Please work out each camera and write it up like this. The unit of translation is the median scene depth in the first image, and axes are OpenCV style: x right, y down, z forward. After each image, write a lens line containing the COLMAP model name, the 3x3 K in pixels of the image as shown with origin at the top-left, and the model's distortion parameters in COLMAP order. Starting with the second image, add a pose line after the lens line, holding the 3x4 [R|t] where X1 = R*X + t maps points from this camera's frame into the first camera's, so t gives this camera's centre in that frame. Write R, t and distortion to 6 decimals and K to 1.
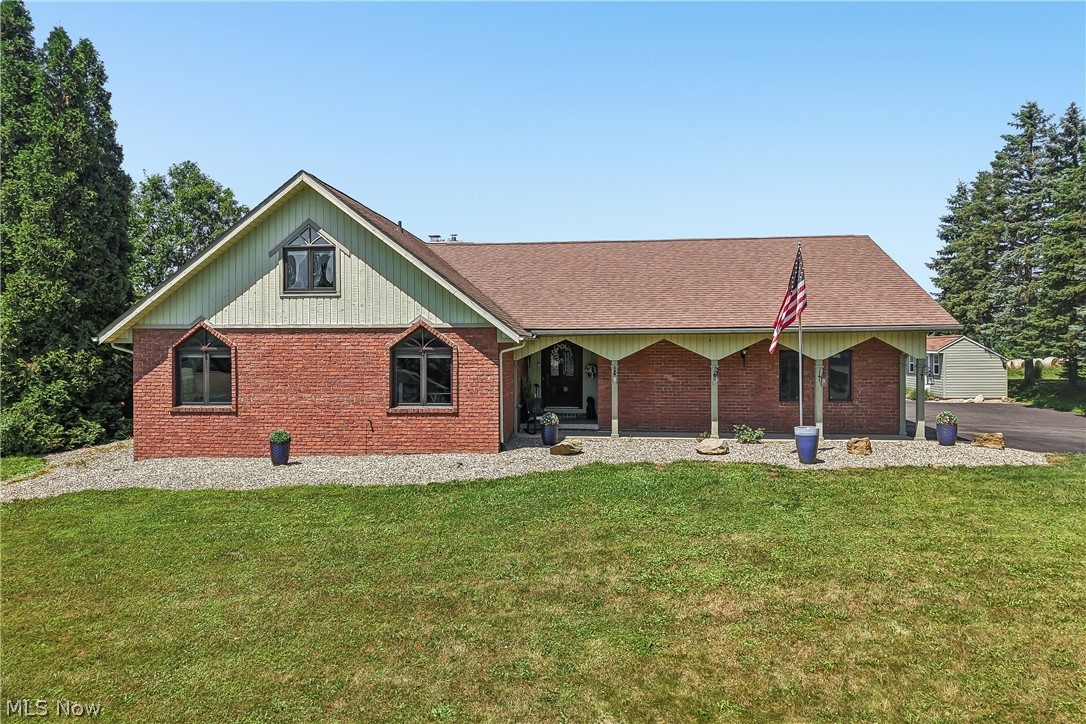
lens RADIAL K [[734.8, 0, 544.4], [0, 734.8, 333.7], [0, 0, 1]] dist [-0.001416, 0.003941]
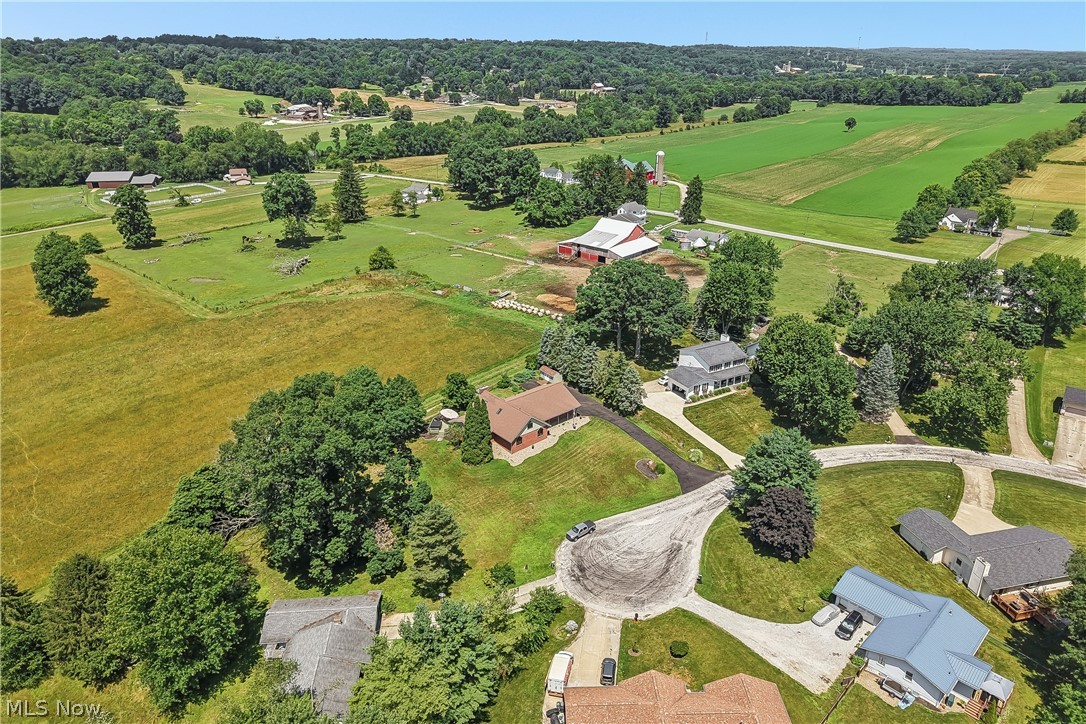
lens RADIAL K [[712.5, 0, 544.1], [0, 712.5, 324.7], [0, 0, 1]] dist [0.144443, -0.000659]
pose [[0.694398, -0.247029, 0.675862, -5.352489], [-0.007961, 0.936535, 0.350485, -3.964893], [-0.719547, -0.248757, 0.648361, -4.032859]]
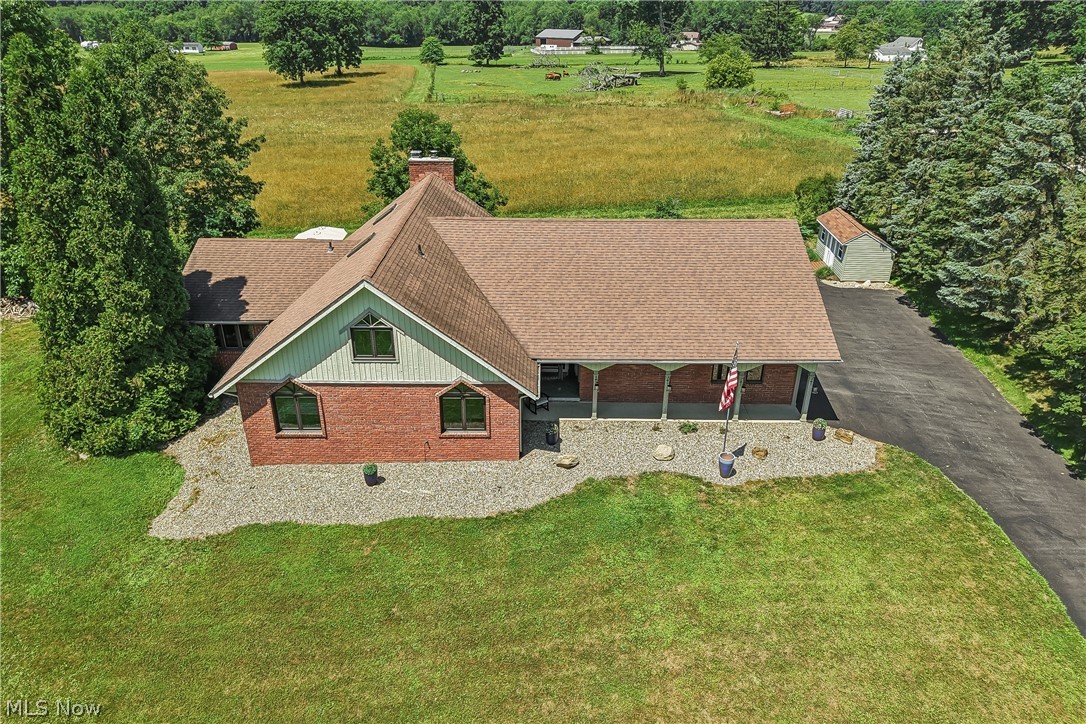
lens RADIAL K [[738.5, 0, 547.7], [0, 738.5, 342.6], [0, 0, 1]] dist [0.010627, -0.003211]
pose [[0.994497, -0.029981, 0.100385, -0.142686], [-0.015708, 0.904678, 0.425806, -0.654879], [-0.103583, -0.425040, 0.899229, -0.213456]]
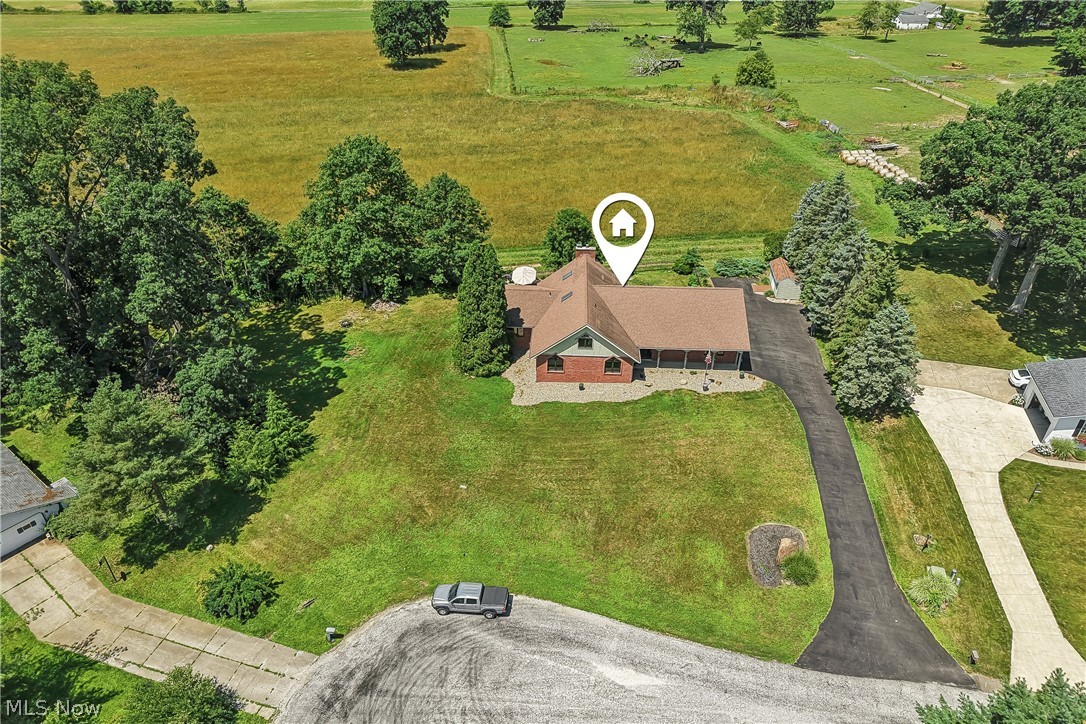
lens RADIAL K [[738.5, 0, 547.7], [0, 738.5, 342.6], [0, 0, 1]] dist [0.010627, -0.003211]
pose [[0.998200, -0.015786, 0.057858, -0.742425], [-0.017146, 0.849353, 0.527547, -2.134669], [-0.057470, -0.527589, 0.847554, -2.276656]]
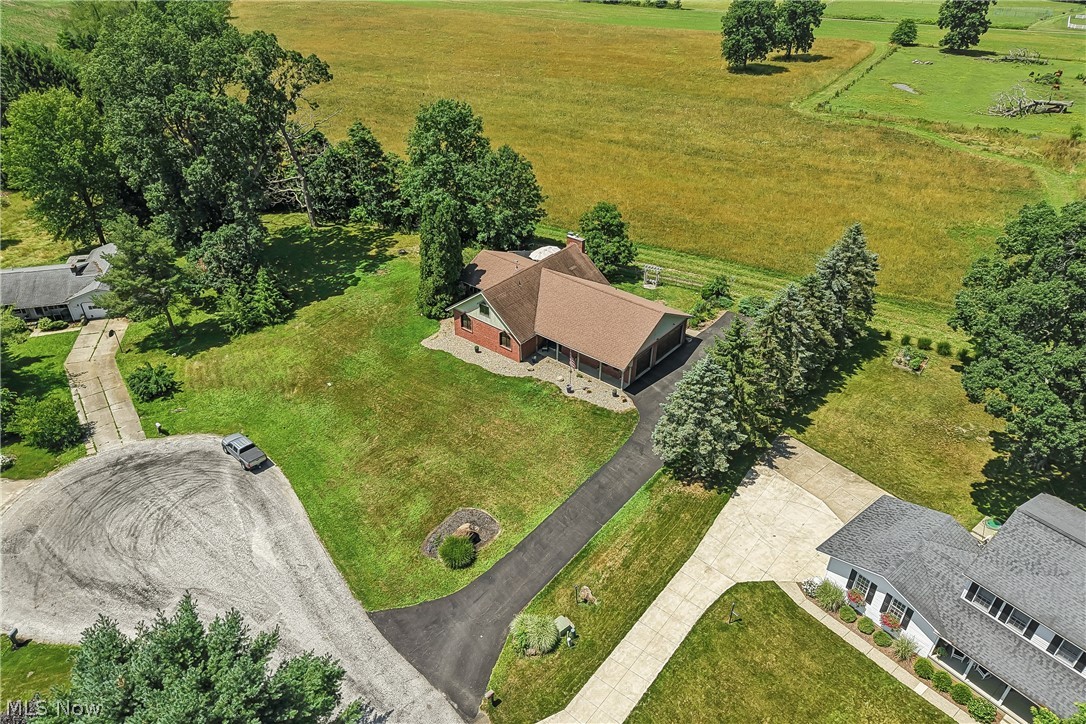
lens RADIAL K [[715.5, 0, 543.0], [0, 715.5, 362.0], [0, 0, 1]] dist [0.009394, -0.000034]
pose [[0.833927, 0.317435, -0.451443, 1.873954], [-0.014082, 0.829990, 0.557601, -2.105684], [0.551695, -0.458642, 0.696621, -1.769691]]
